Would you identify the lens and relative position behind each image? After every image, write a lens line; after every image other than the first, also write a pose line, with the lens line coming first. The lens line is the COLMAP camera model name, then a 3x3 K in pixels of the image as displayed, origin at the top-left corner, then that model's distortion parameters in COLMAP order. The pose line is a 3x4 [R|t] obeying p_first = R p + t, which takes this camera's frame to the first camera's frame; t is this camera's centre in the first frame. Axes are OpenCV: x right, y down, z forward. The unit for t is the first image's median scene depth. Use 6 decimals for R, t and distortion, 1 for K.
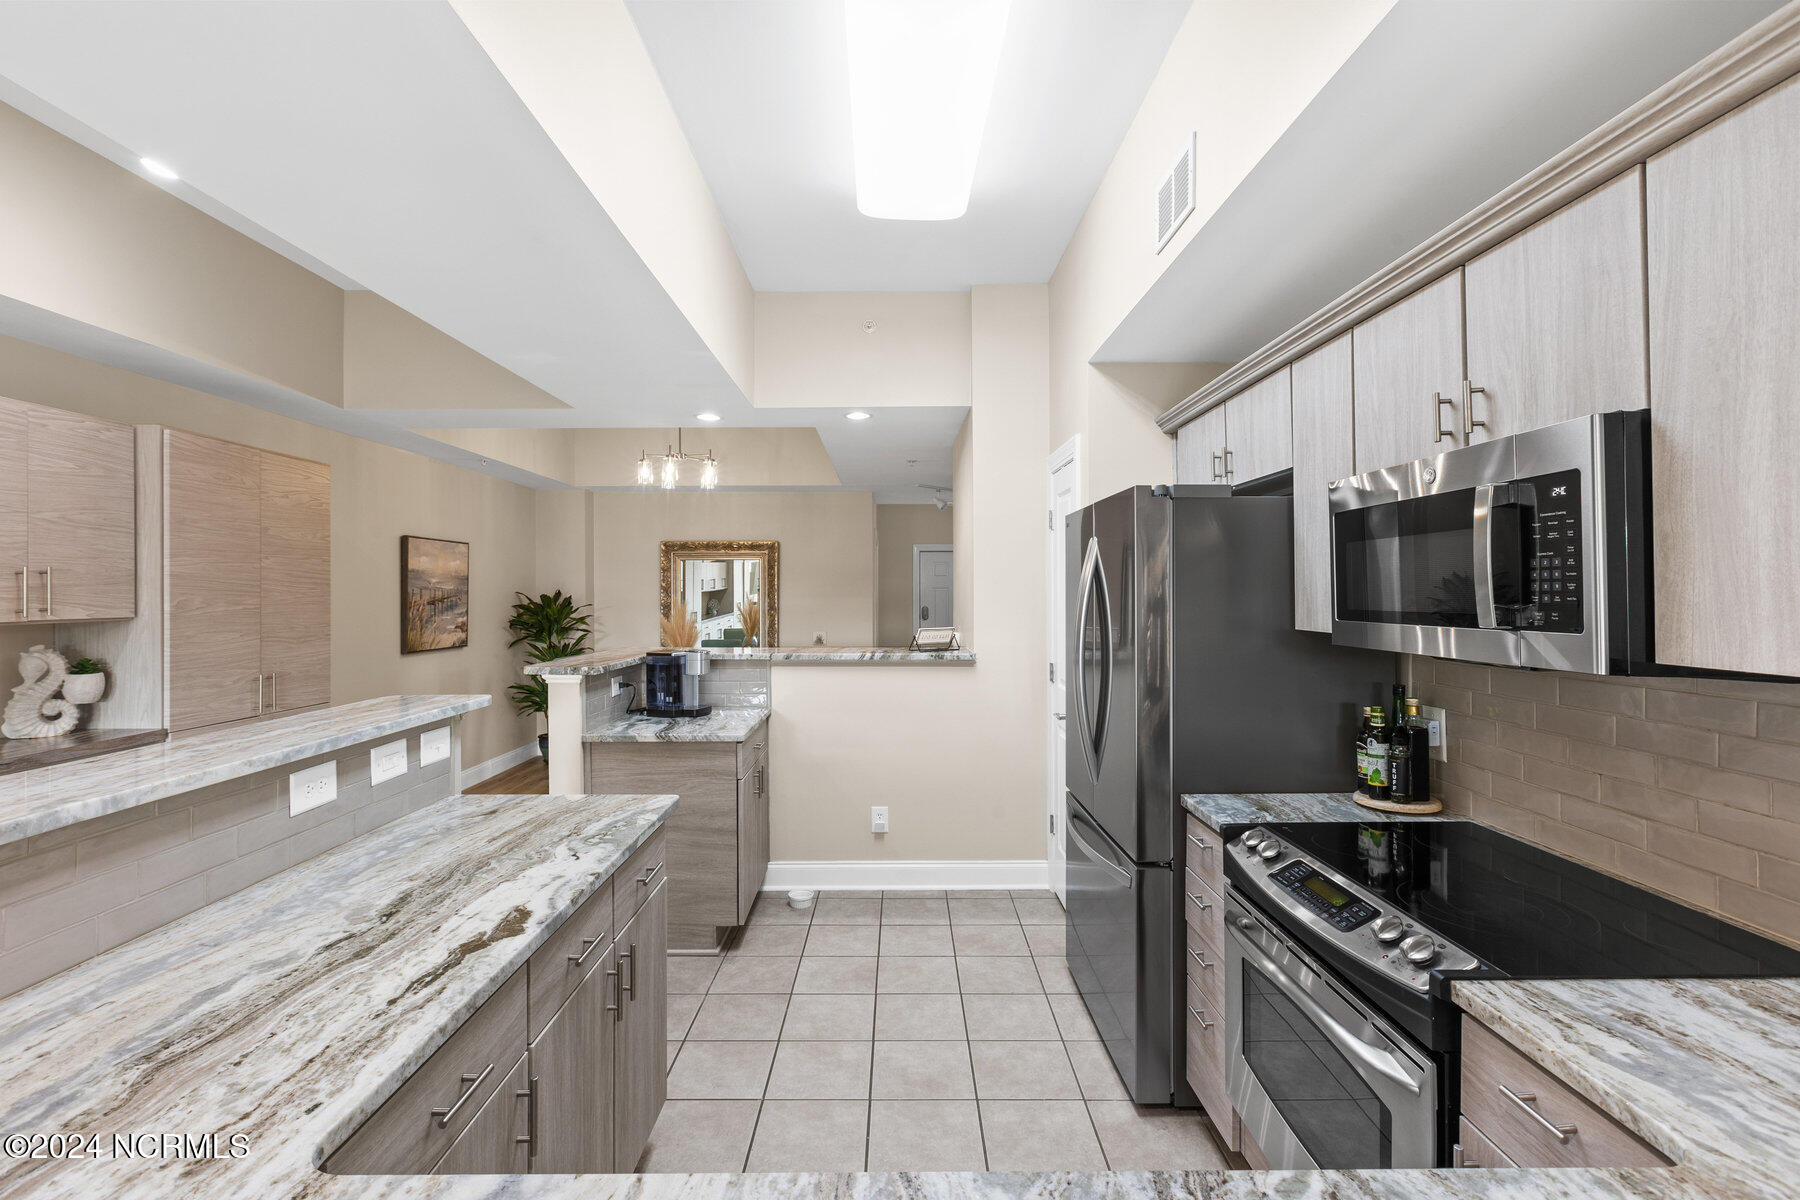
lens RADIAL K [[828.3, 0, 882.6], [0, 828.3, 595.6], [0, 0, 1]] dist [0.020484, 0.000992]
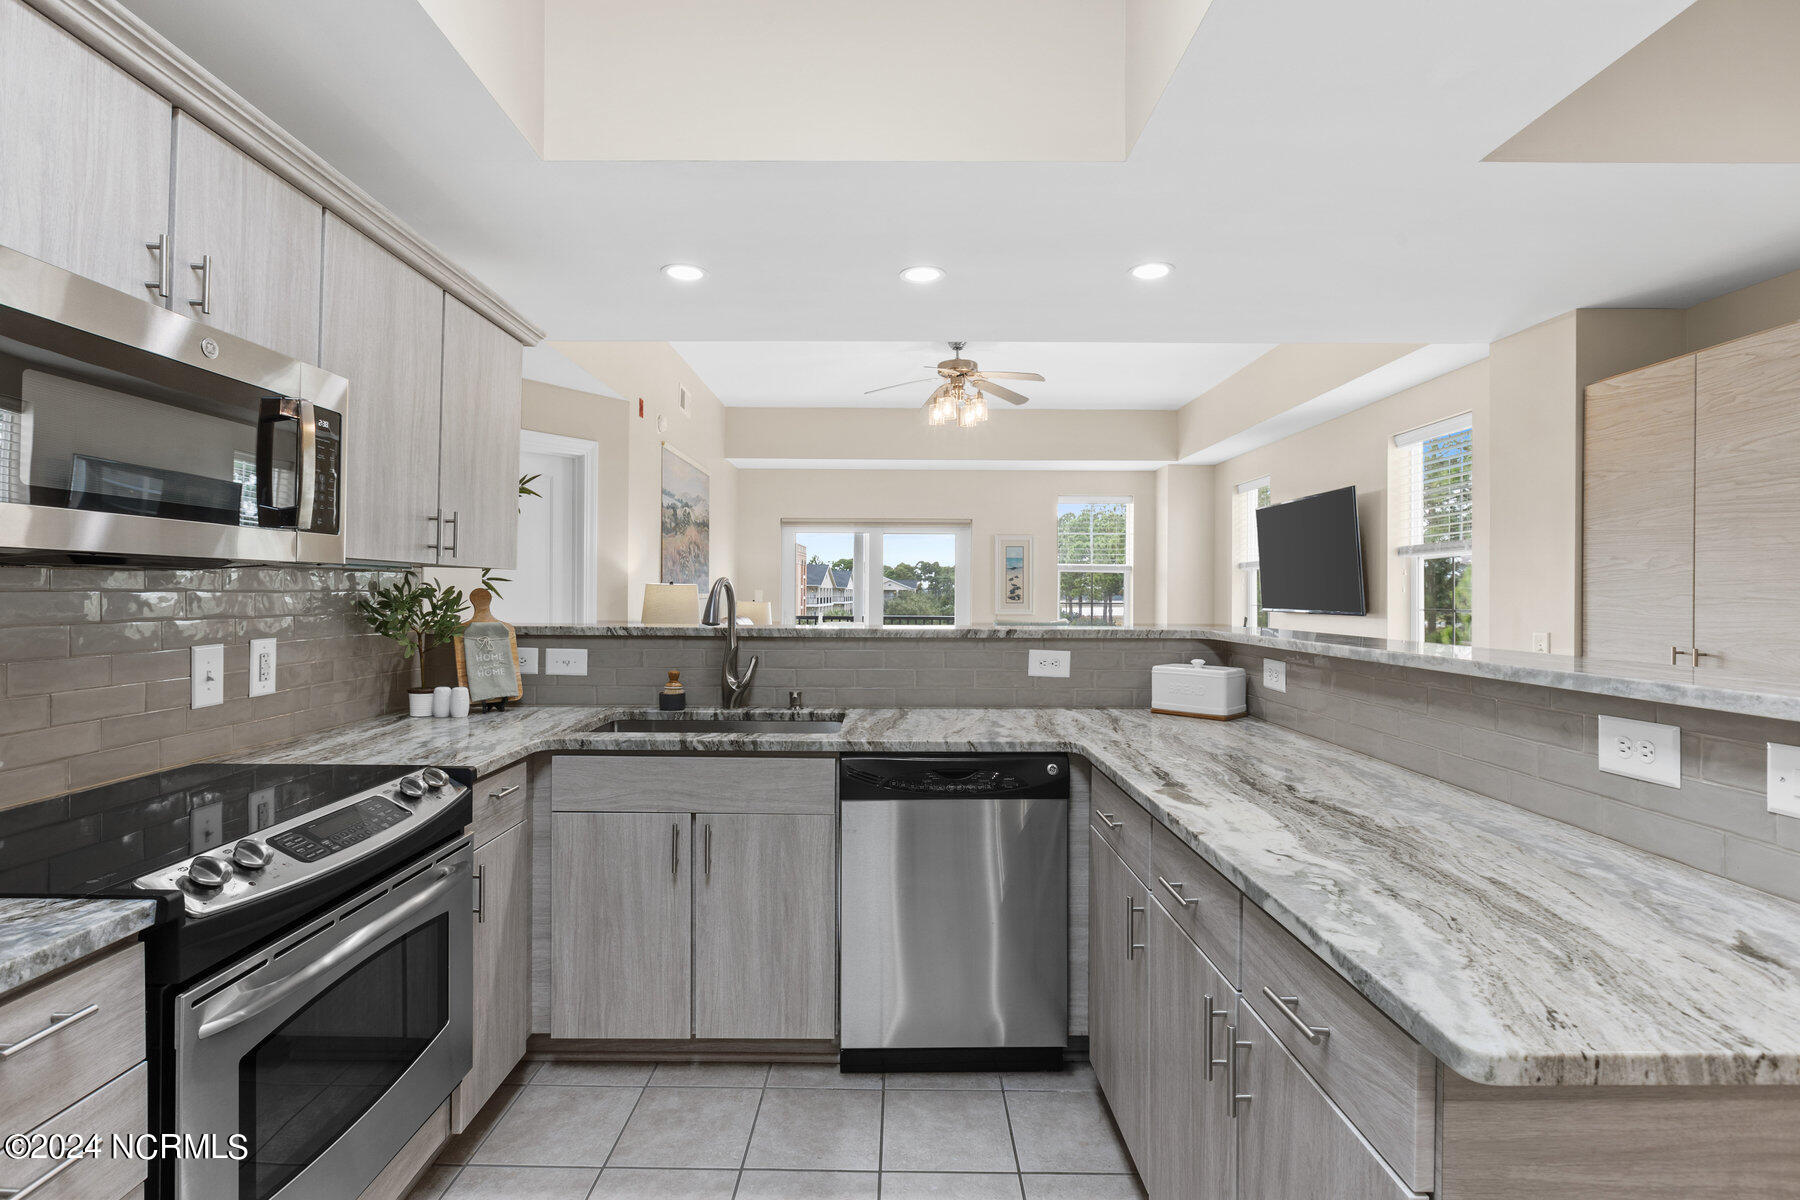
lens RADIAL K [[858.4, 0, 899.2], [0, 858.4, 594.1], [0, 0, 1]] dist [0.005012, 0.000288]
pose [[-0.999776, -0.002279, -0.021057, -0.029557], [-0.002341, 0.999993, 0.002905, 0.079511], [0.021050, 0.002954, -0.999774, 1.429050]]
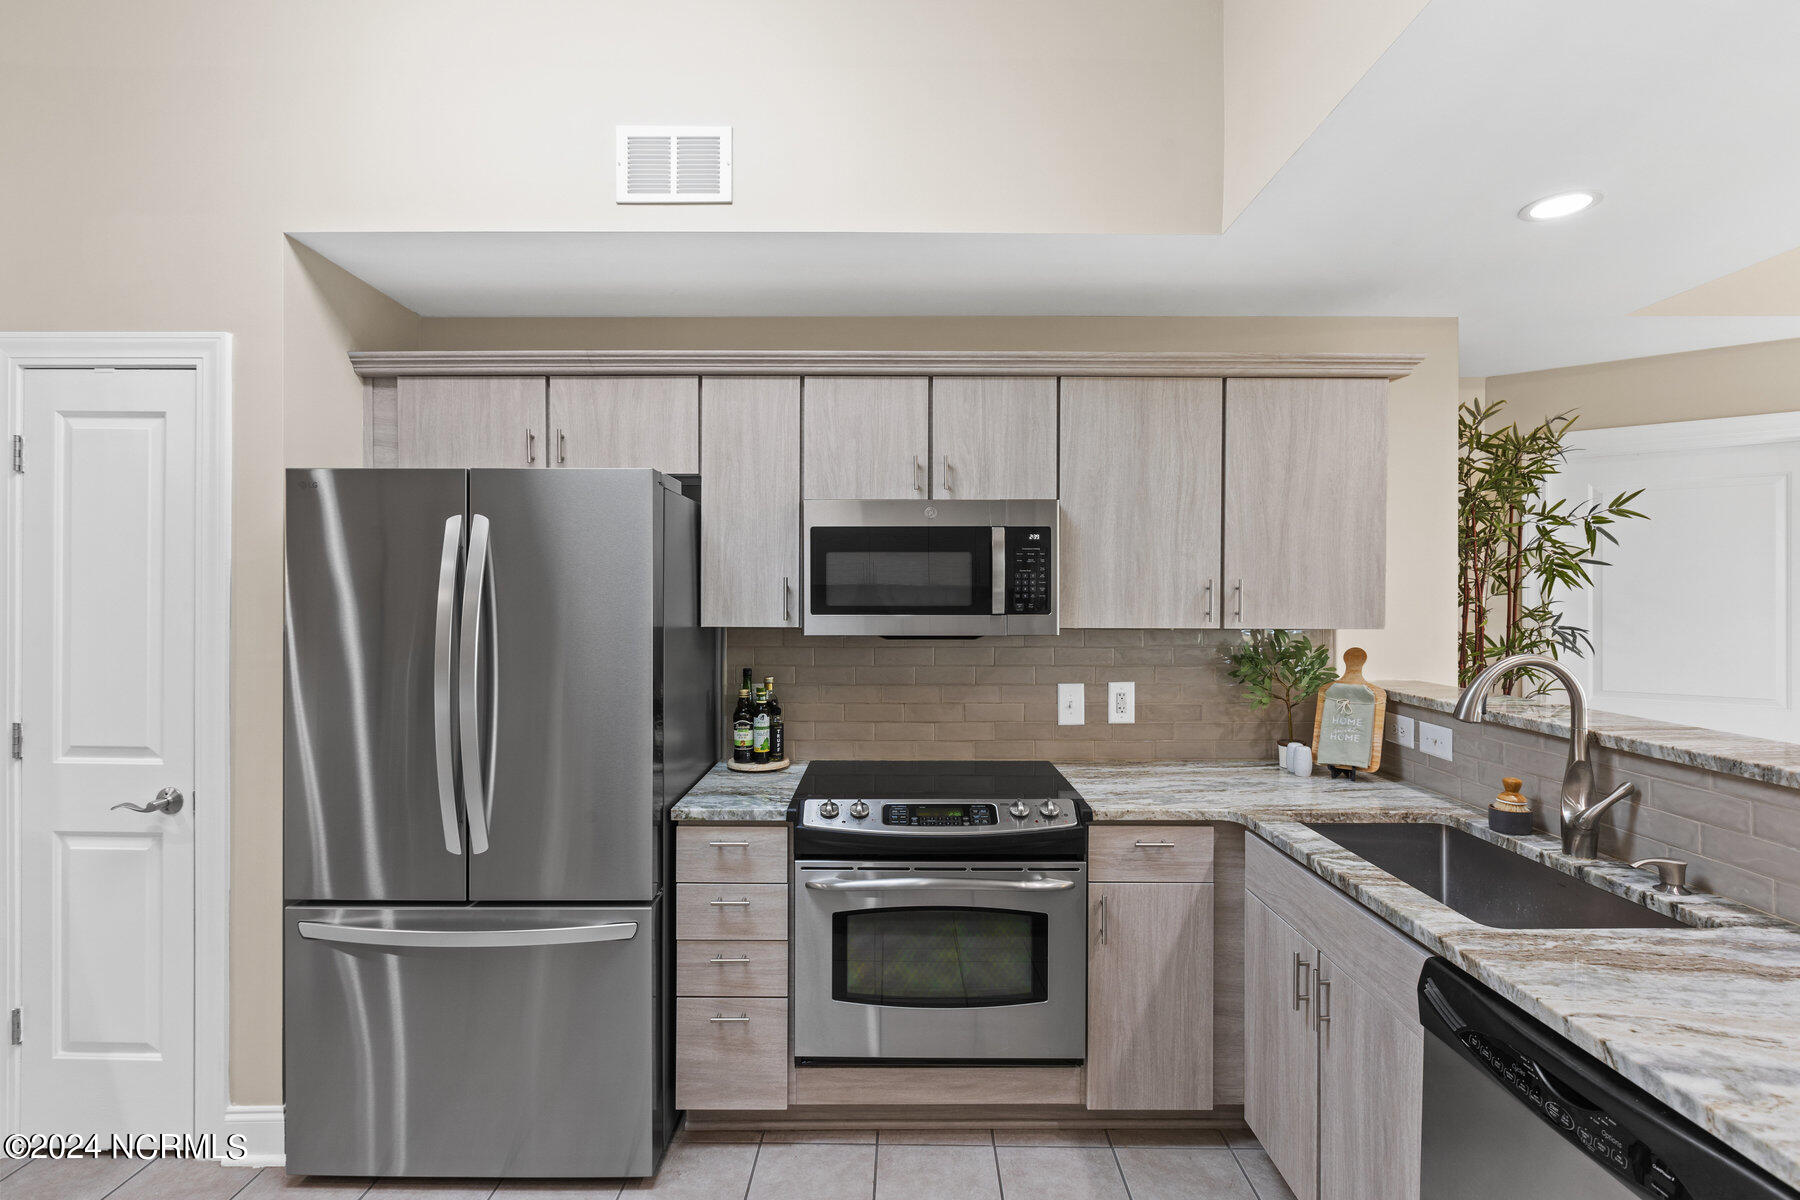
lens RADIAL K [[858.4, 0, 908.5], [0, 858.4, 594.7], [0, 0, 1]] dist [0.005012, 0.000288]
pose [[-0.002831, -0.000789, 0.999996, -0.646459], [0.002436, 0.999997, 0.000796, -0.000736], [-0.999993, 0.002439, -0.002829, 0.782806]]
